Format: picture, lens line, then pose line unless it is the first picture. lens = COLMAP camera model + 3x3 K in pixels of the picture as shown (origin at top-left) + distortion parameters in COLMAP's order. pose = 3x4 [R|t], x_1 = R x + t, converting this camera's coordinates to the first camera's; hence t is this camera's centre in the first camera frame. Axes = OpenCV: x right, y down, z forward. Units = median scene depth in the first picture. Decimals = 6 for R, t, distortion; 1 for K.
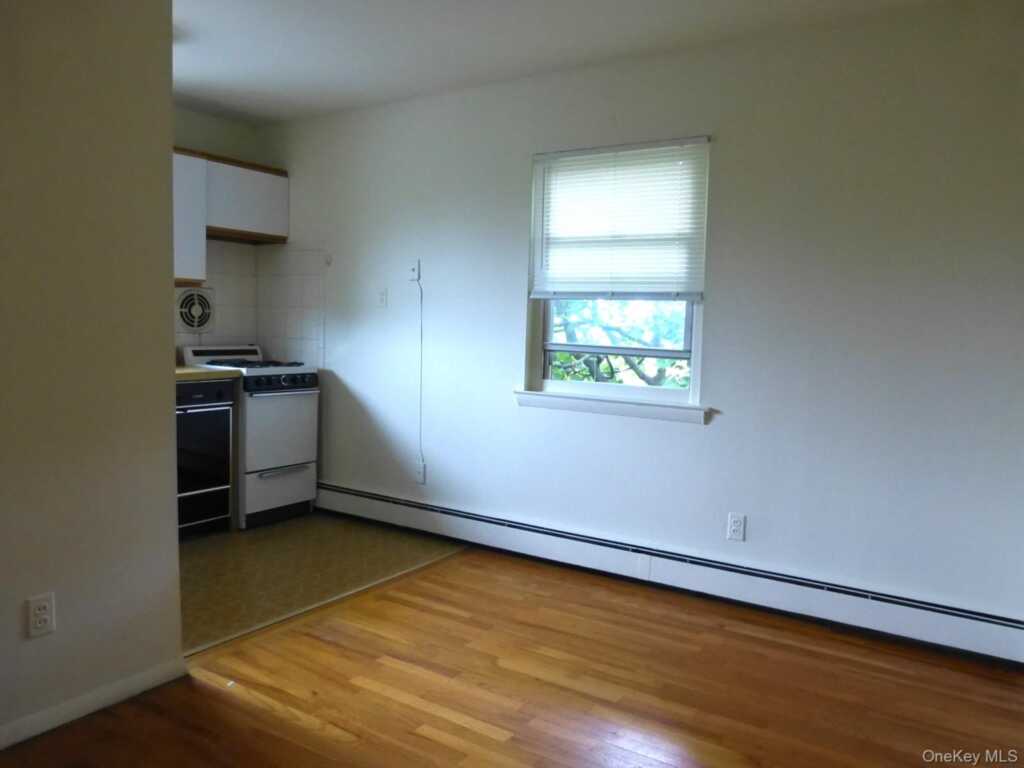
lens RADIAL K [[774.1, 0, 512.0], [0, 774.1, 384.0], [0, 0, 1]] dist [-0.003080, 0.000248]
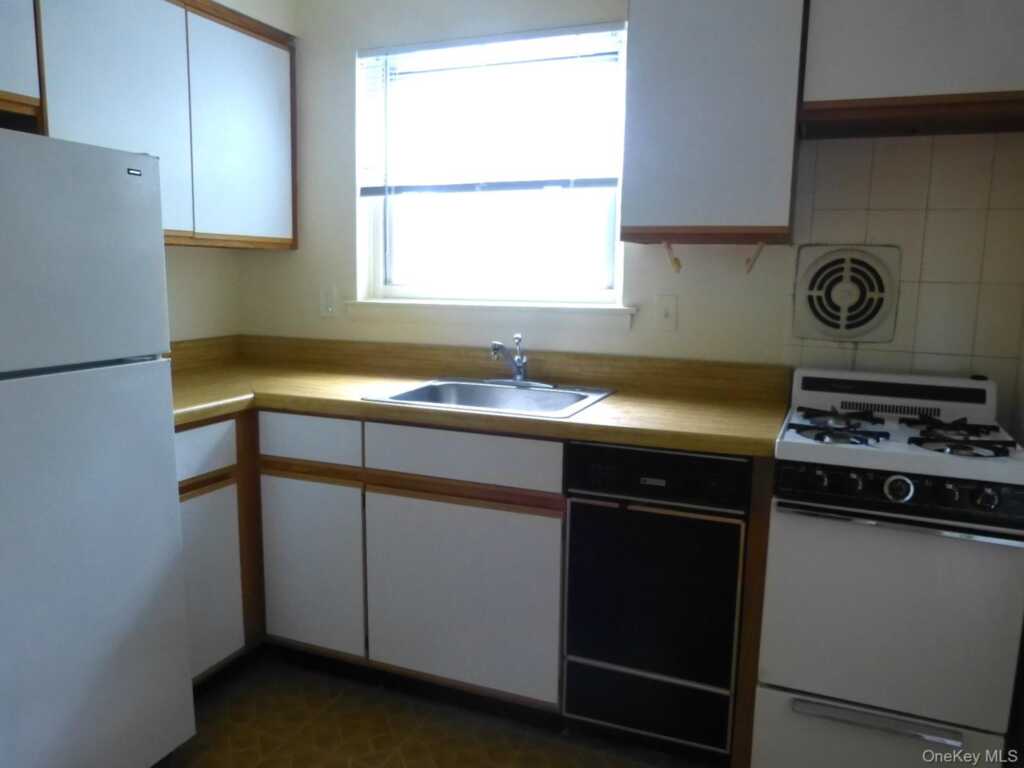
lens RADIAL K [[774.1, 0, 512.0], [0, 774.1, 384.0], [0, 0, 1]] dist [-0.003080, 0.000248]
pose [[0.182471, 0.123364, -0.975441, 0.022454], [-0.088824, 0.990109, 0.108603, -0.073988], [0.979191, 0.066826, 0.191624, 0.716424]]
